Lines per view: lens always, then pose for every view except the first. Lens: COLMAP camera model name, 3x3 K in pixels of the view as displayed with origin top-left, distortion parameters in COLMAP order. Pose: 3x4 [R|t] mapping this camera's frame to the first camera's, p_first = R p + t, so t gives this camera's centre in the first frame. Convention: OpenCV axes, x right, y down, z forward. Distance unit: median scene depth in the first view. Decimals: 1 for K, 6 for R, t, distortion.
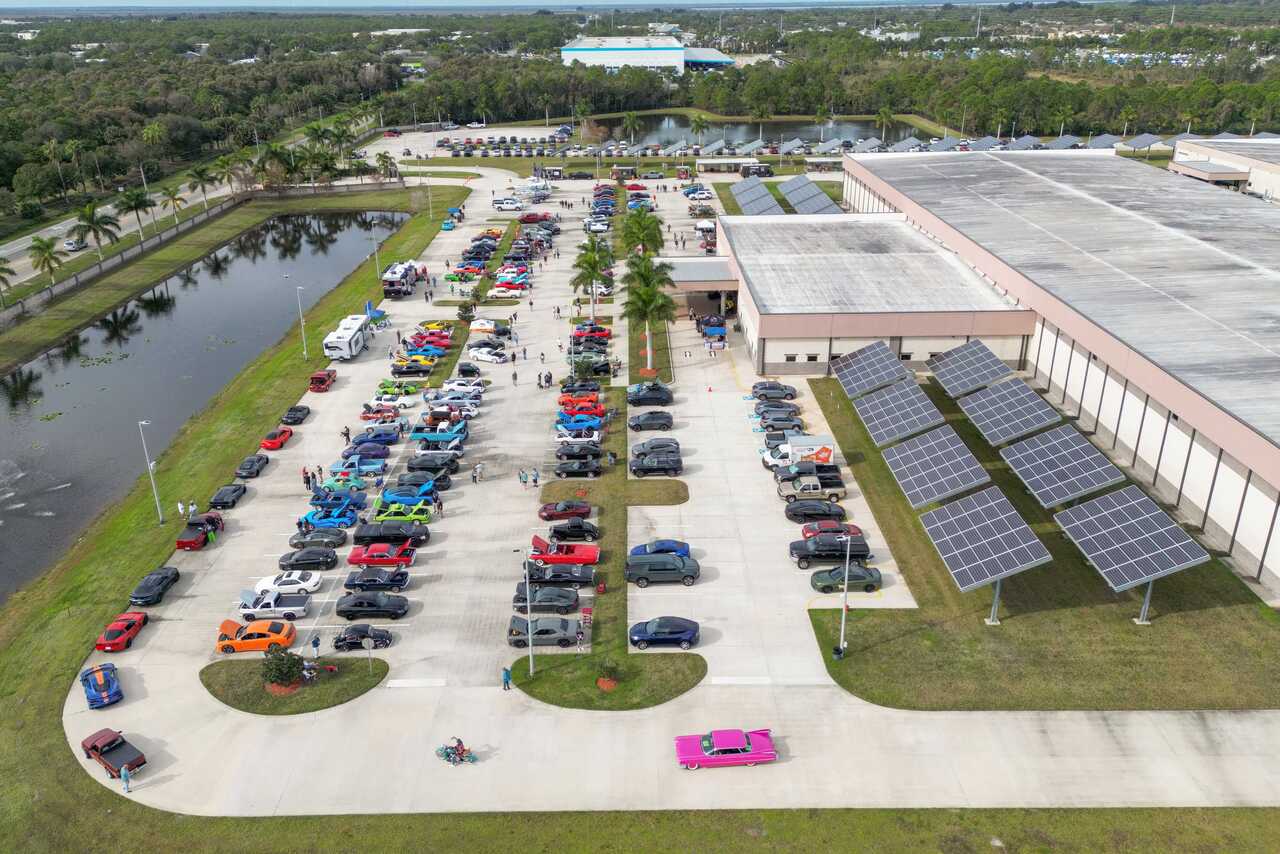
lens RADIAL K [[933.7, 0, 640.0], [0, 933.7, 427.0], [0, 0, 1]] dist [0.000467, 0.000556]
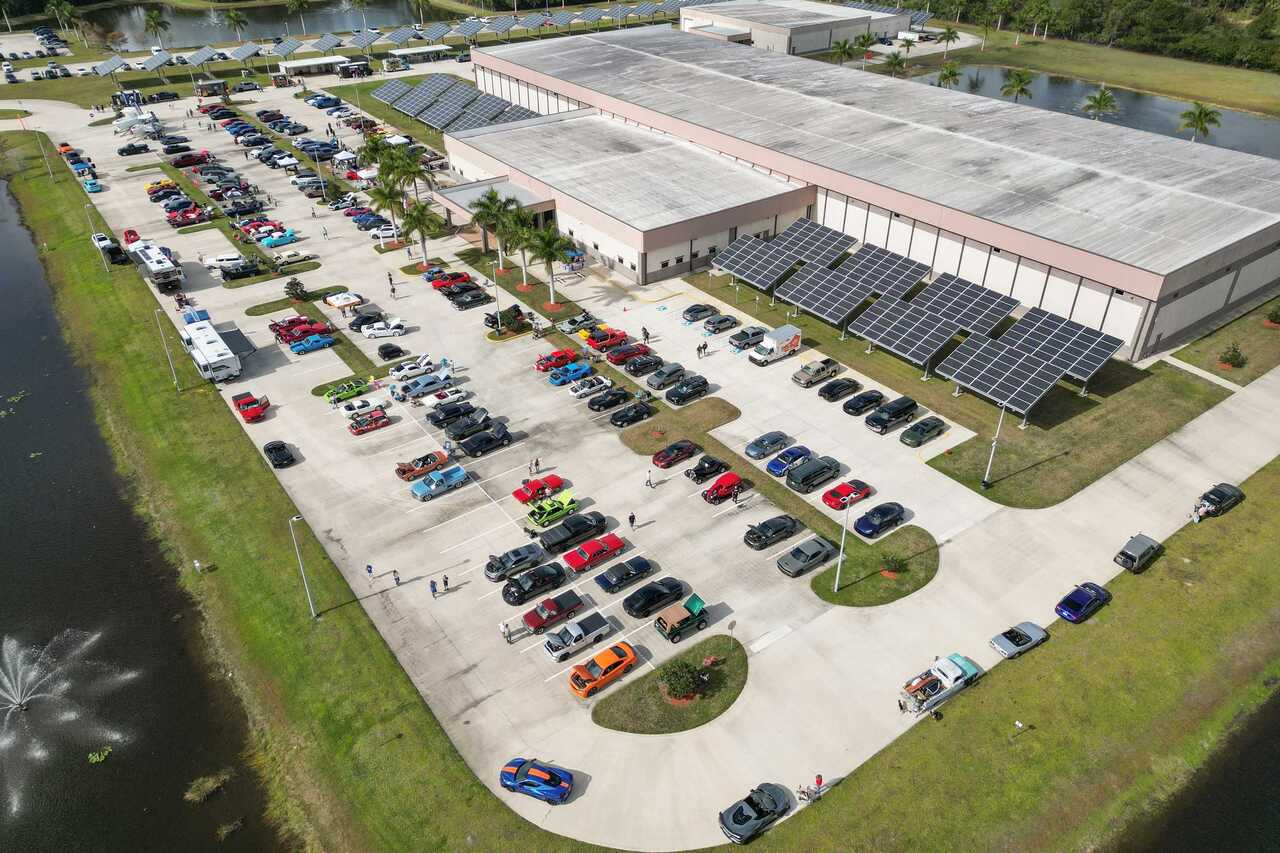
lens RADIAL K [[933.7, 0, 640.0], [0, 933.7, 426.5], [0, 0, 1]] dist [0.000467, 0.000556]
pose [[0.804543, -0.297733, 0.513873, -0.591186], [0.225645, 0.953619, 0.199237, -0.145820], [-0.549358, -0.044342, 0.834410, 0.132341]]
